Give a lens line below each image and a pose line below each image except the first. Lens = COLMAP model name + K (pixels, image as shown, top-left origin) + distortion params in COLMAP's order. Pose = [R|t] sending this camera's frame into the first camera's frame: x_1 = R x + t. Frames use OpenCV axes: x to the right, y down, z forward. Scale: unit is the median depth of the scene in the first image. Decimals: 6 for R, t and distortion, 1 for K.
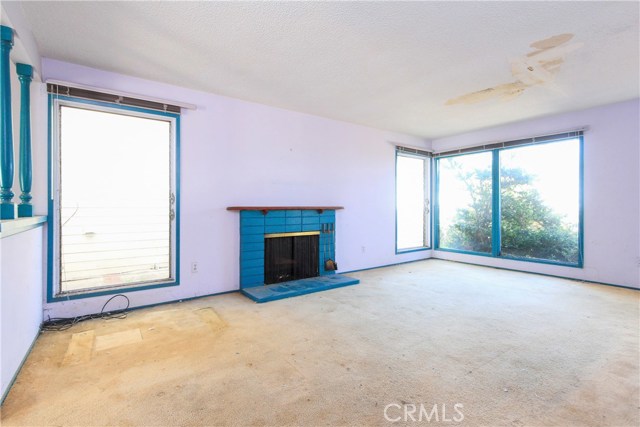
lens RADIAL K [[305.0, 0, 319.1], [0, 305.0, 207.9], [0, 0, 1]] dist [0.015858, 0.000375]
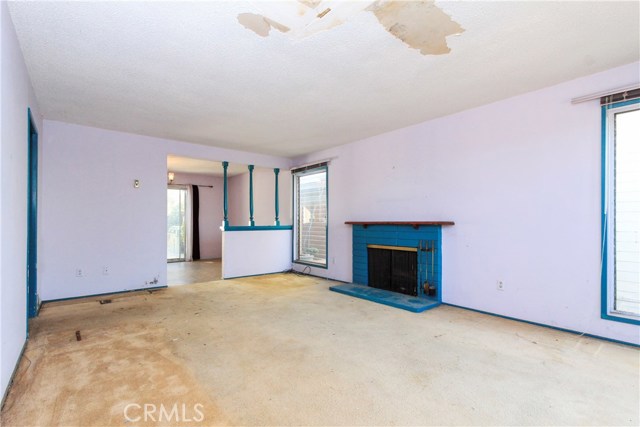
lens RADIAL K [[305.0, 0, 320.7], [0, 305.0, 224.0], [0, 0, 1]] dist [0.015858, 0.000375]
pose [[0.075817, 0.007988, -0.997090, 0.961089], [-0.002502, 0.999966, 0.007821, -0.003979], [0.997119, 0.001902, 0.075834, 0.675983]]
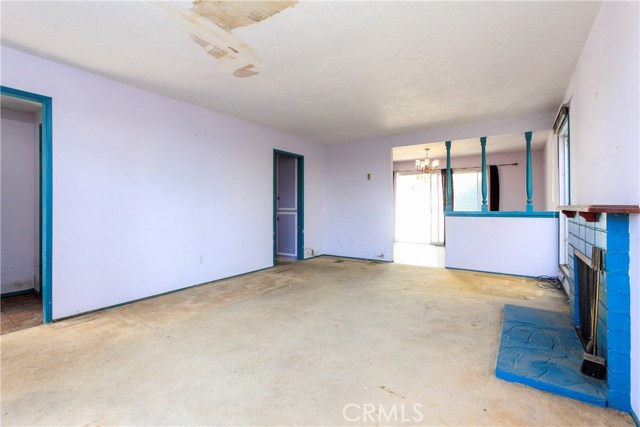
lens RADIAL K [[305.0, 0, 307.3], [0, 305.0, 206.9], [0, 0, 1]] dist [0.015858, 0.000375]
pose [[-0.942386, 0.005351, -0.334484, 0.559057], [0.004317, 0.999983, 0.003834, -0.008004], [0.334499, 0.002169, -0.942394, 1.344855]]
